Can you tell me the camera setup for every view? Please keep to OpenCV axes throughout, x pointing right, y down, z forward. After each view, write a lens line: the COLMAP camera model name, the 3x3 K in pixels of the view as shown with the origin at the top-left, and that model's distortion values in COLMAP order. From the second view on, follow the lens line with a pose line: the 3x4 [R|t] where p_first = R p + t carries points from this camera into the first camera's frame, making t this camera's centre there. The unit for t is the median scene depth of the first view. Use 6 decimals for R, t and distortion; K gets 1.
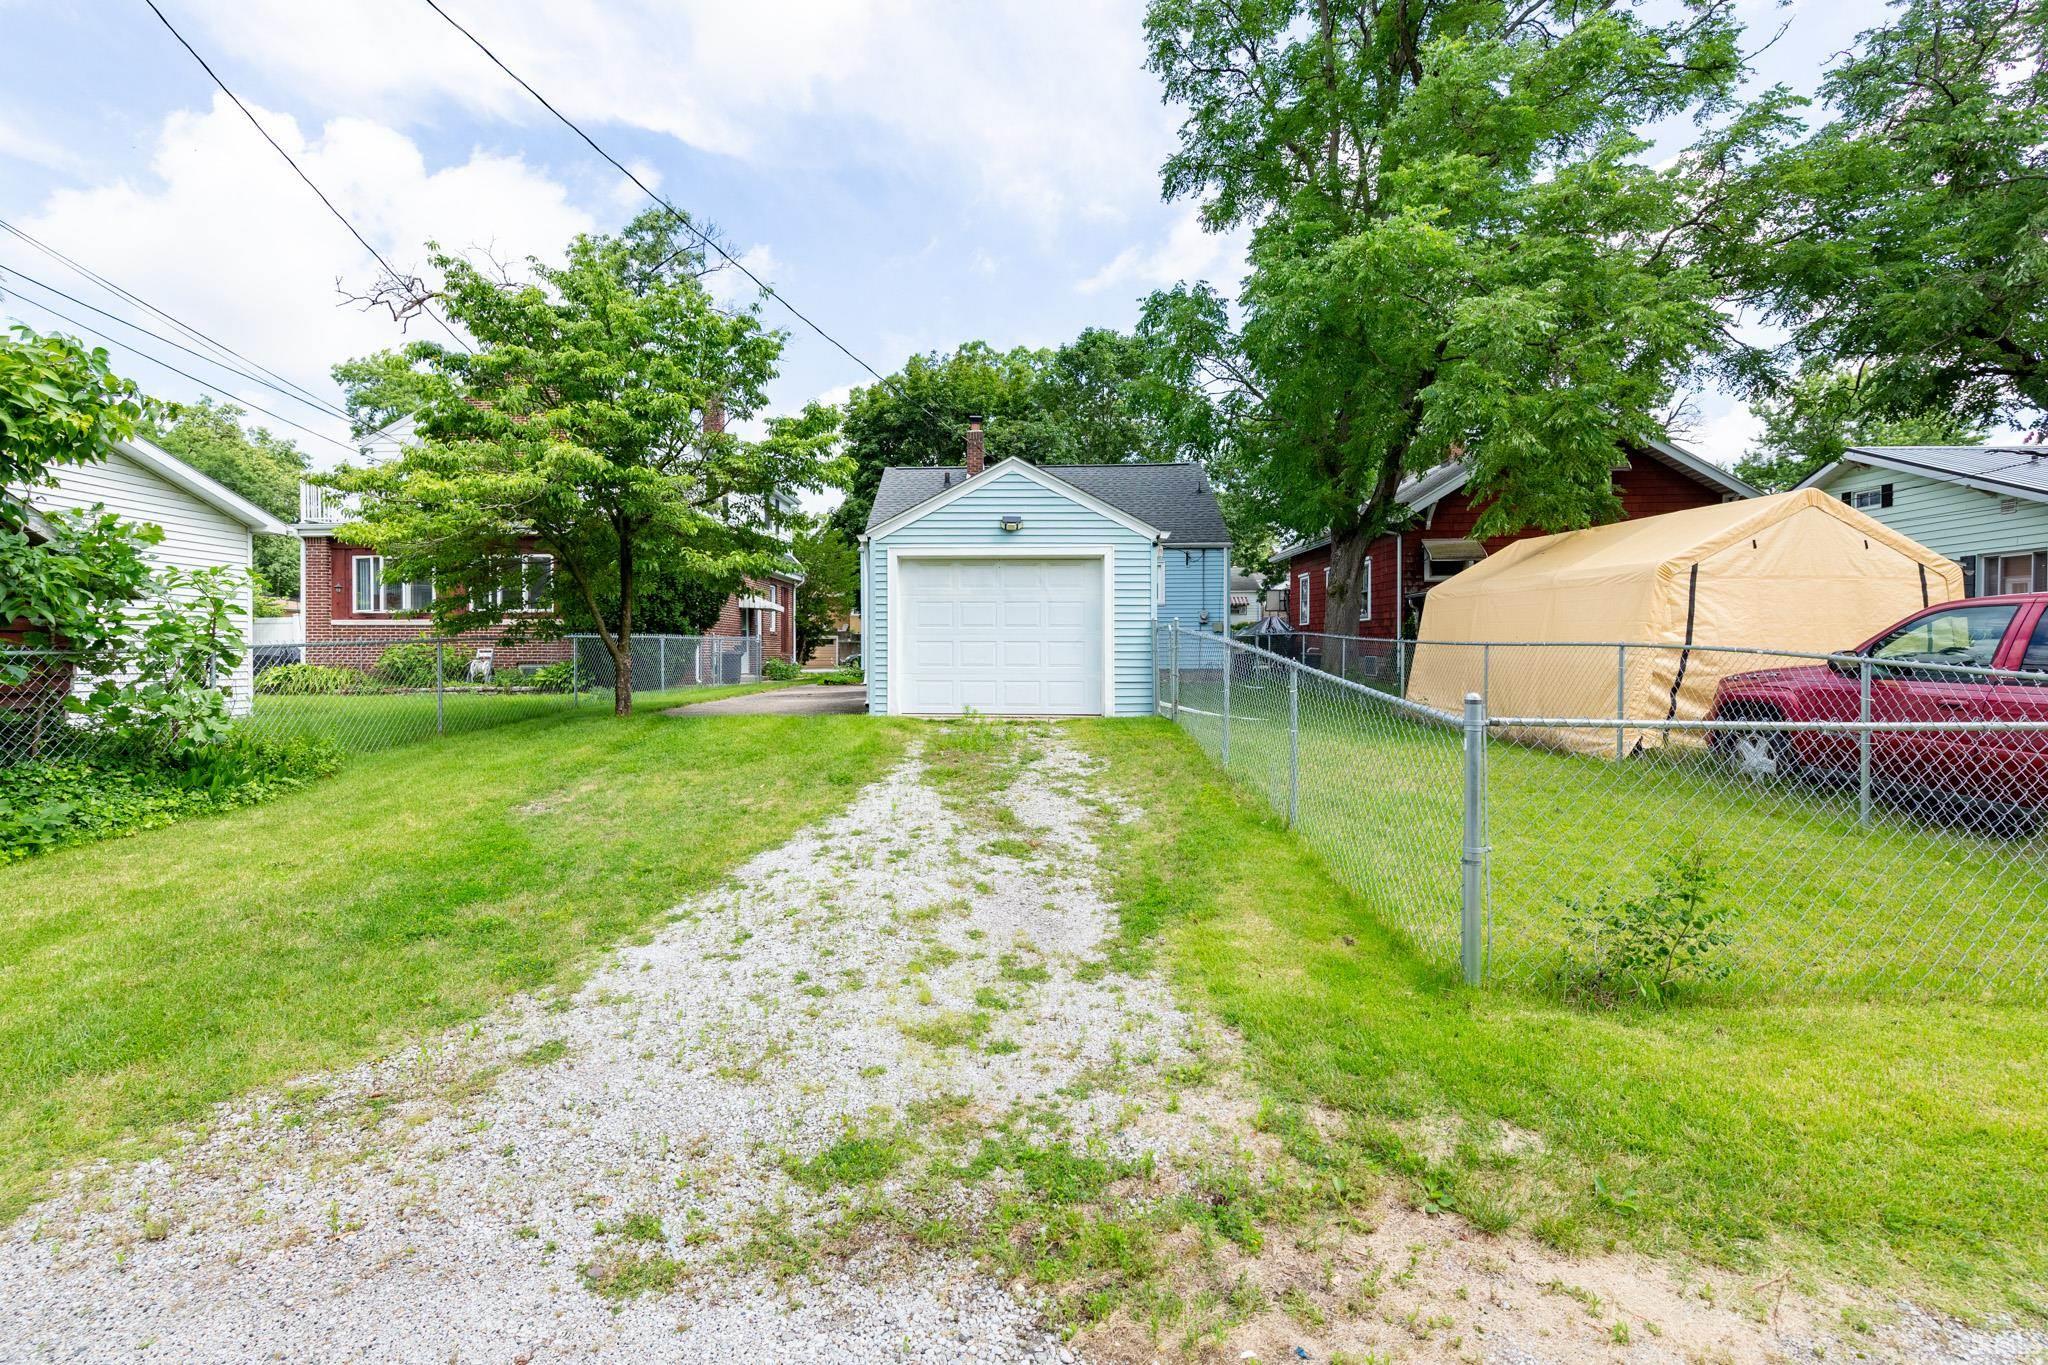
lens RADIAL K [[896.1, 0, 1022.3], [0, 896.1, 657.8], [0, 0, 1]] dist [0.000197, 0.000034]
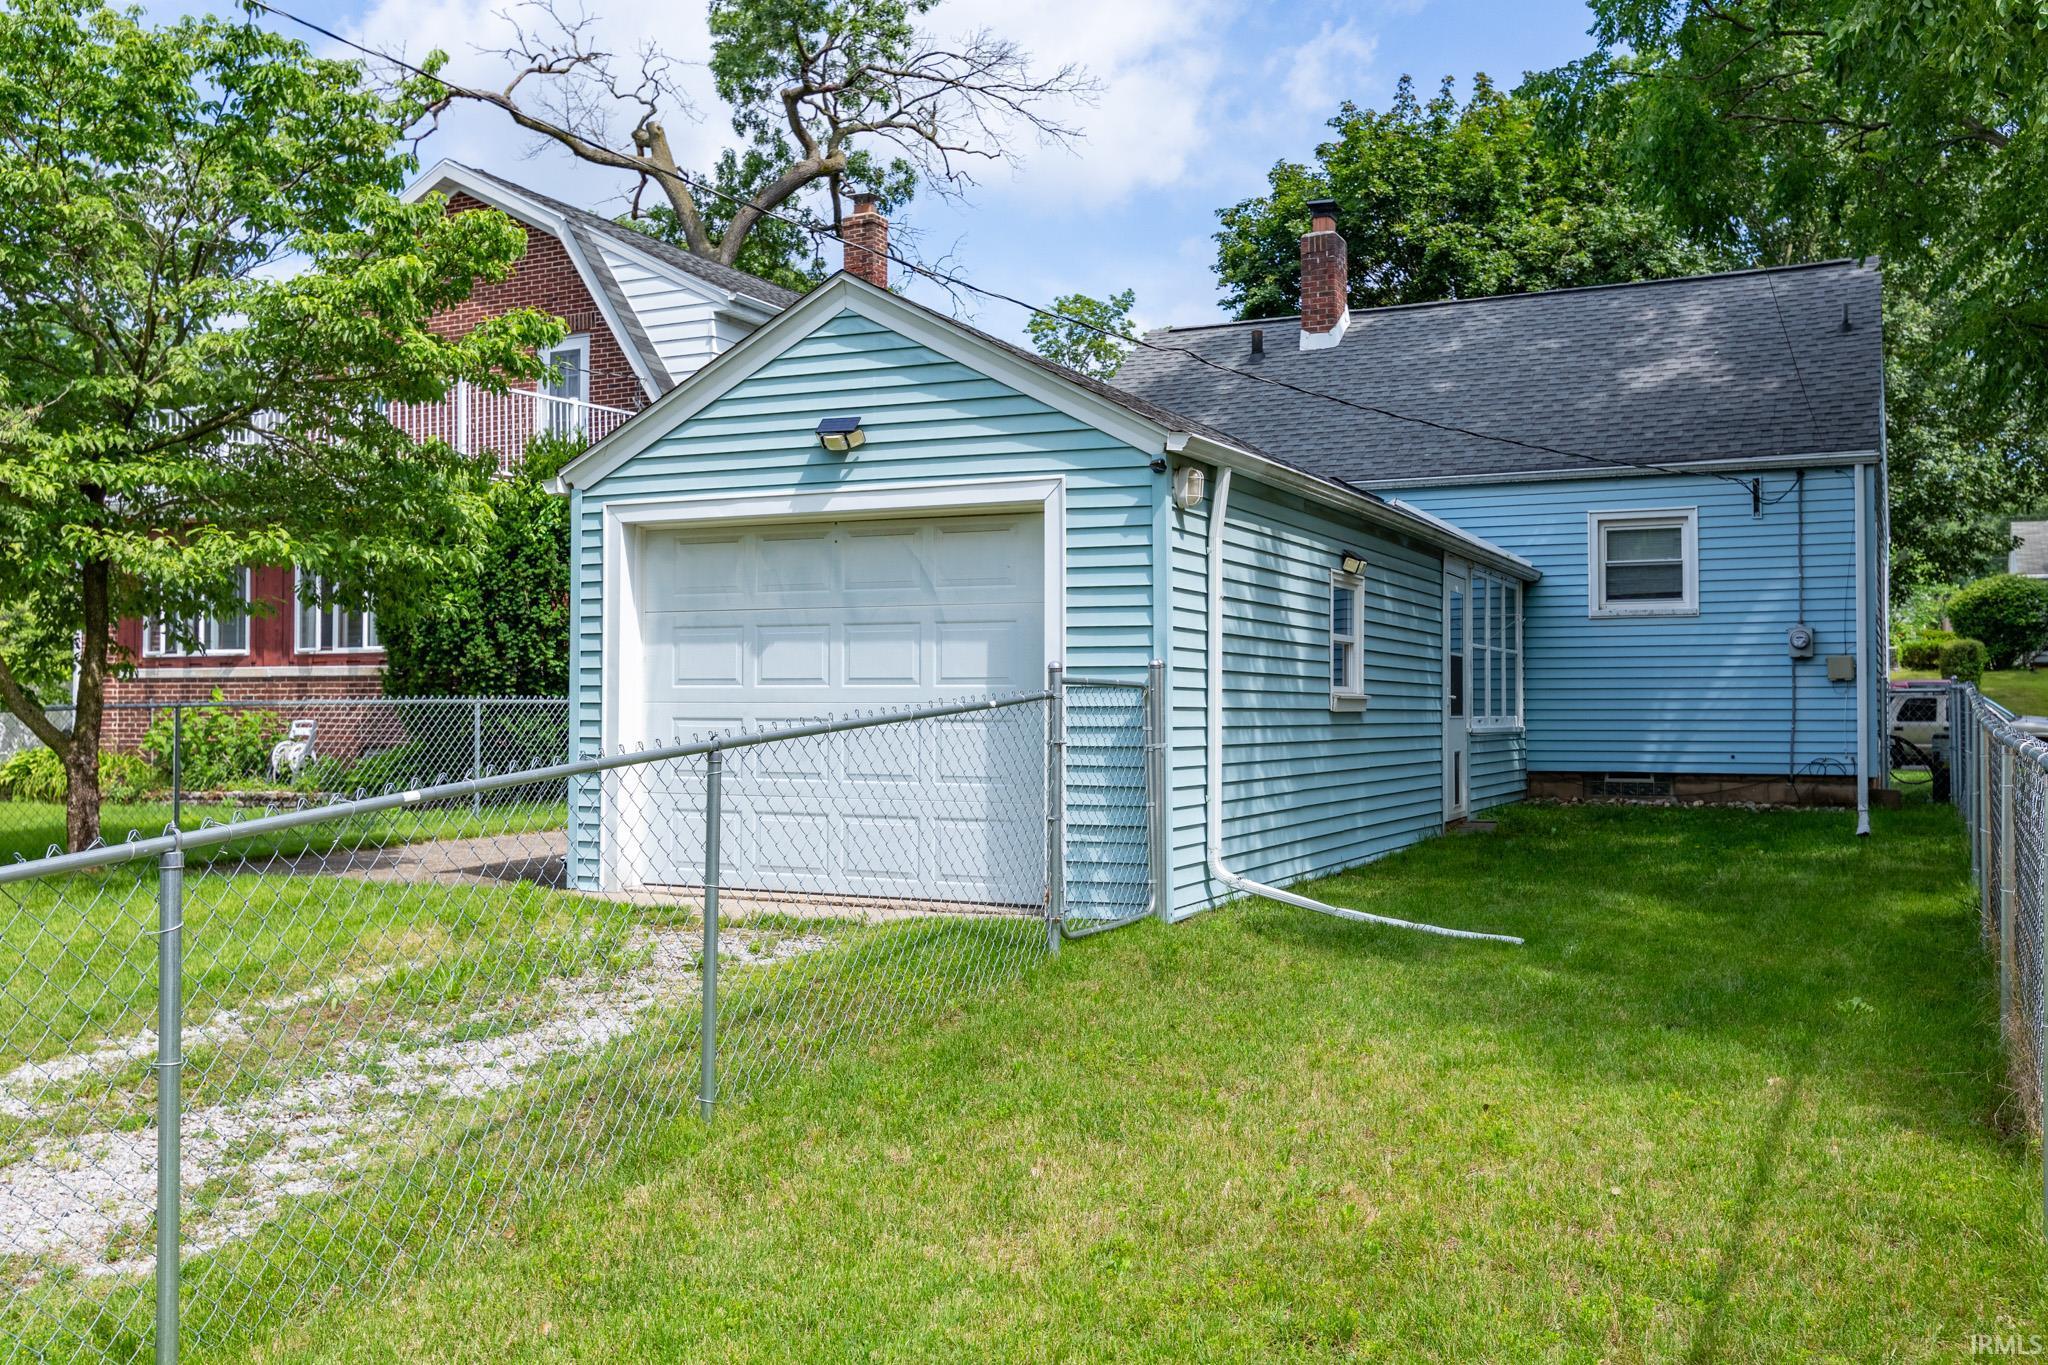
lens RADIAL K [[1802.1, 0, 1024.0], [0, 1802.1, 682.5], [0, 0, 1]] dist [-0.004153, 0.002508]
pose [[0.922468, -0.004715, -0.386044, 0.373588], [-0.003950, 0.999758, -0.021648, -0.018482], [0.386052, 0.021495, 0.922226, 0.266069]]
